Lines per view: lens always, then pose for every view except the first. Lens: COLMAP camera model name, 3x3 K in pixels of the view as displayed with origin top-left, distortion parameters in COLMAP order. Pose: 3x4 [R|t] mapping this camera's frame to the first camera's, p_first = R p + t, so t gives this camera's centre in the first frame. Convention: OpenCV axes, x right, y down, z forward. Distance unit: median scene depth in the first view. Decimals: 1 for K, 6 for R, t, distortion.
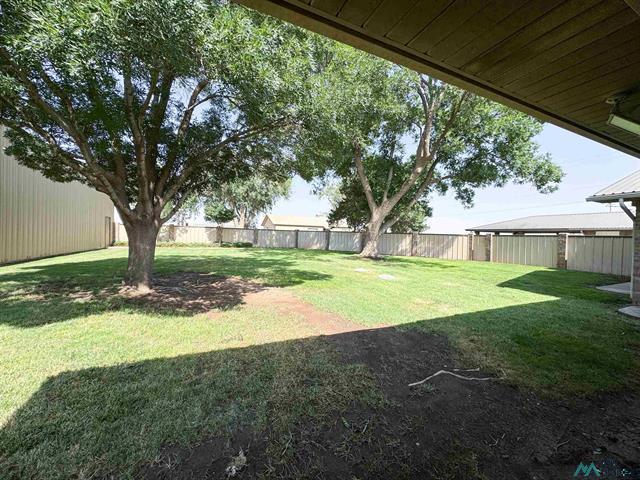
lens RADIAL K [[257.1, 0, 322.5], [0, 257.1, 238.6], [0, 0, 1]] dist [-0.000922, 0.000283]
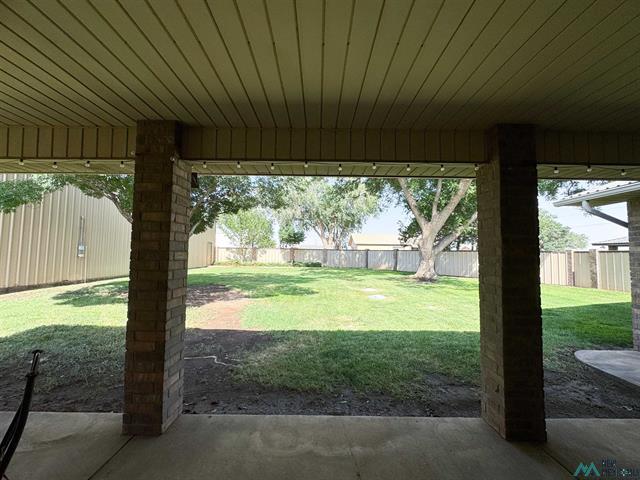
lens RADIAL K [[272.4, 0, 321.1], [0, 272.4, 235.5], [0, 0, 1]] dist [-0.000600, 0.000030]
pose [[0.906705, -0.043491, -0.419518, 0.251929], [0.008202, 0.996299, -0.085559, 0.002144], [0.421687, 0.074136, 0.903706, -0.014726]]
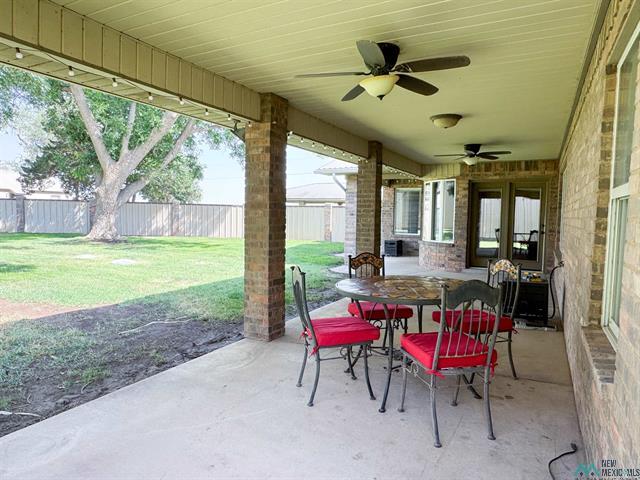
lens RADIAL K [[424.1, 0, 319.9], [0, 424.1, 238.4], [0, 0, 1]] dist [-0.004356, -0.000235]
pose [[0.804281, -0.045779, 0.592483, -0.007212], [0.008905, 0.997845, 0.065011, 0.004159], [-0.594182, -0.047011, 0.802955, -0.159105]]
